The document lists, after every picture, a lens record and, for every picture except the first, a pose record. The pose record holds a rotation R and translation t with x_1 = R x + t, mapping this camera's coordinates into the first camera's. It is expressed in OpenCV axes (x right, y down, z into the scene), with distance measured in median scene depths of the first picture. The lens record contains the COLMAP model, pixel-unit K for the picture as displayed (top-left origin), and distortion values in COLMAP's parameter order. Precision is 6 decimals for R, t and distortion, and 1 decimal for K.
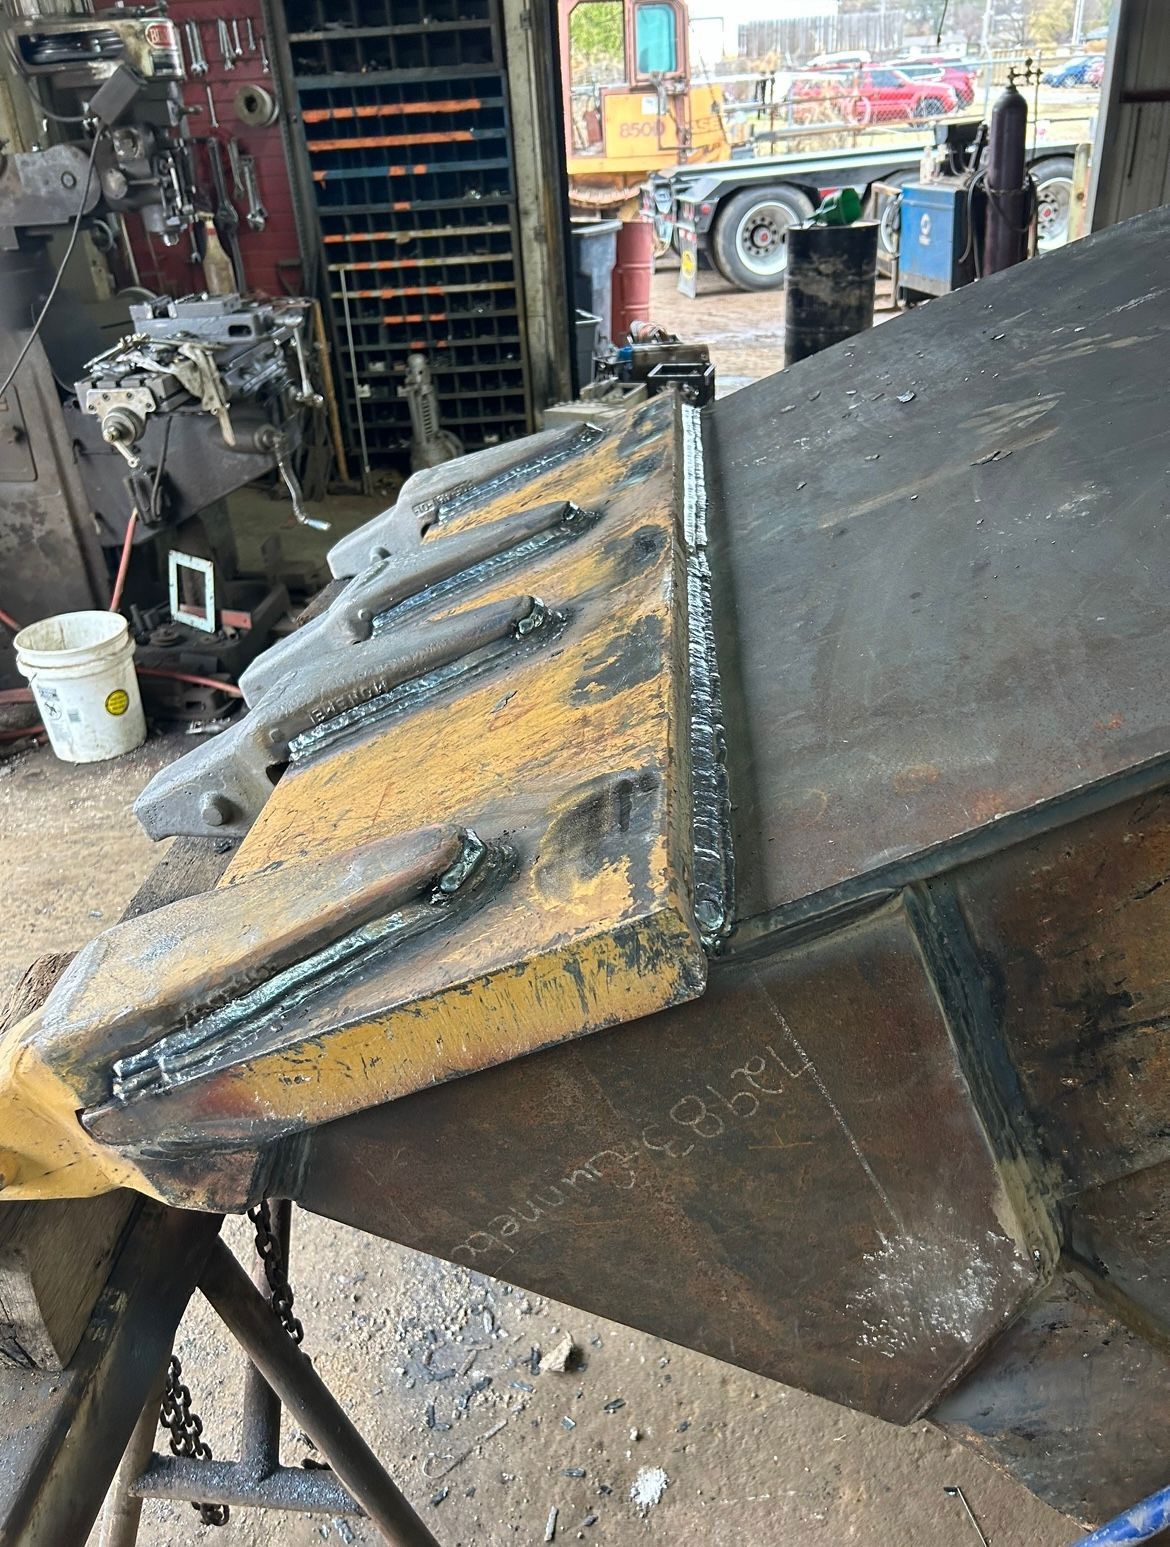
lens RADIAL K [[1167.5, 0, 585.0], [0, 1167.5, 773.5], [0, 0, 1]] dist [0.031046, -0.030088]
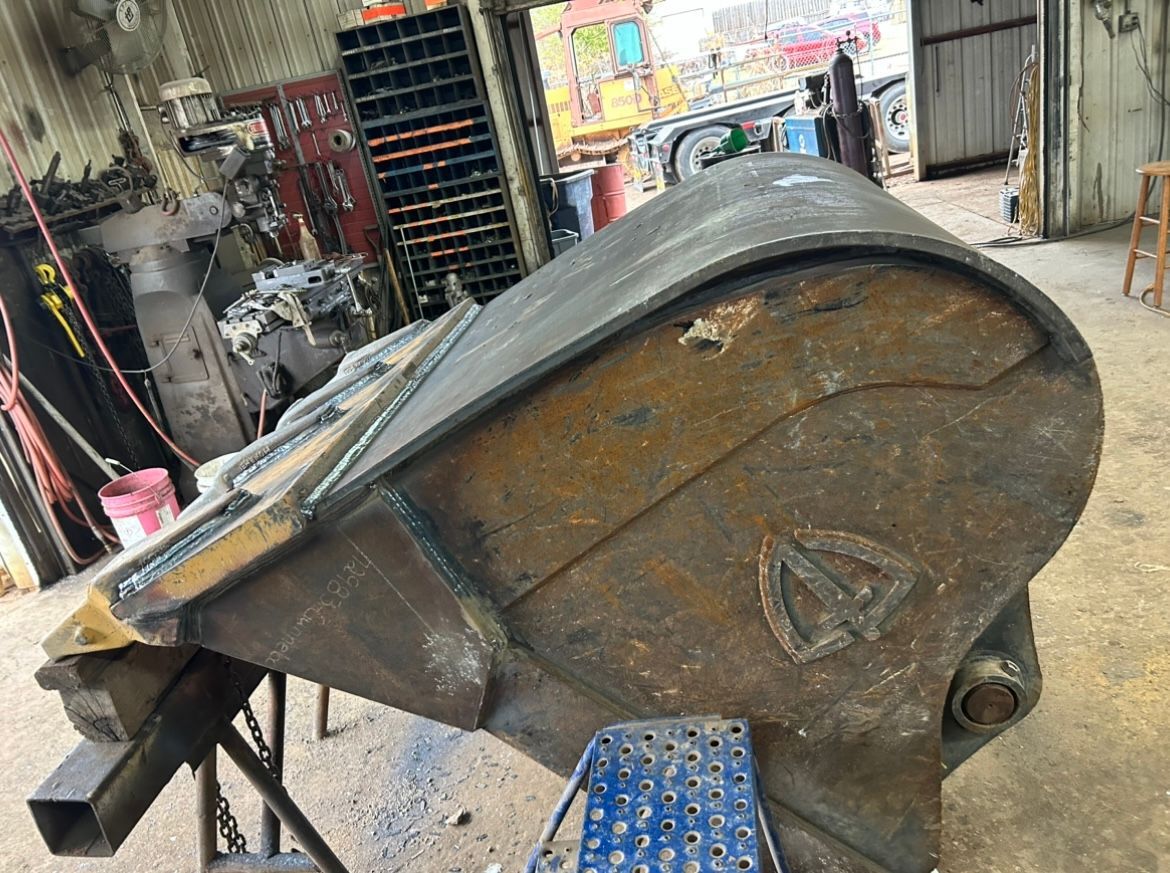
lens RADIAL K [[848.3, 0, 585.0], [0, 848.3, 436.5], [0, 0, 1]] dist [0.060696, -0.080151]
pose [[0.990984, -0.112738, -0.072387, 0.147572], [0.102785, 0.986307, -0.128973, 0.046450], [0.085936, 0.120370, 0.989003, -0.159988]]
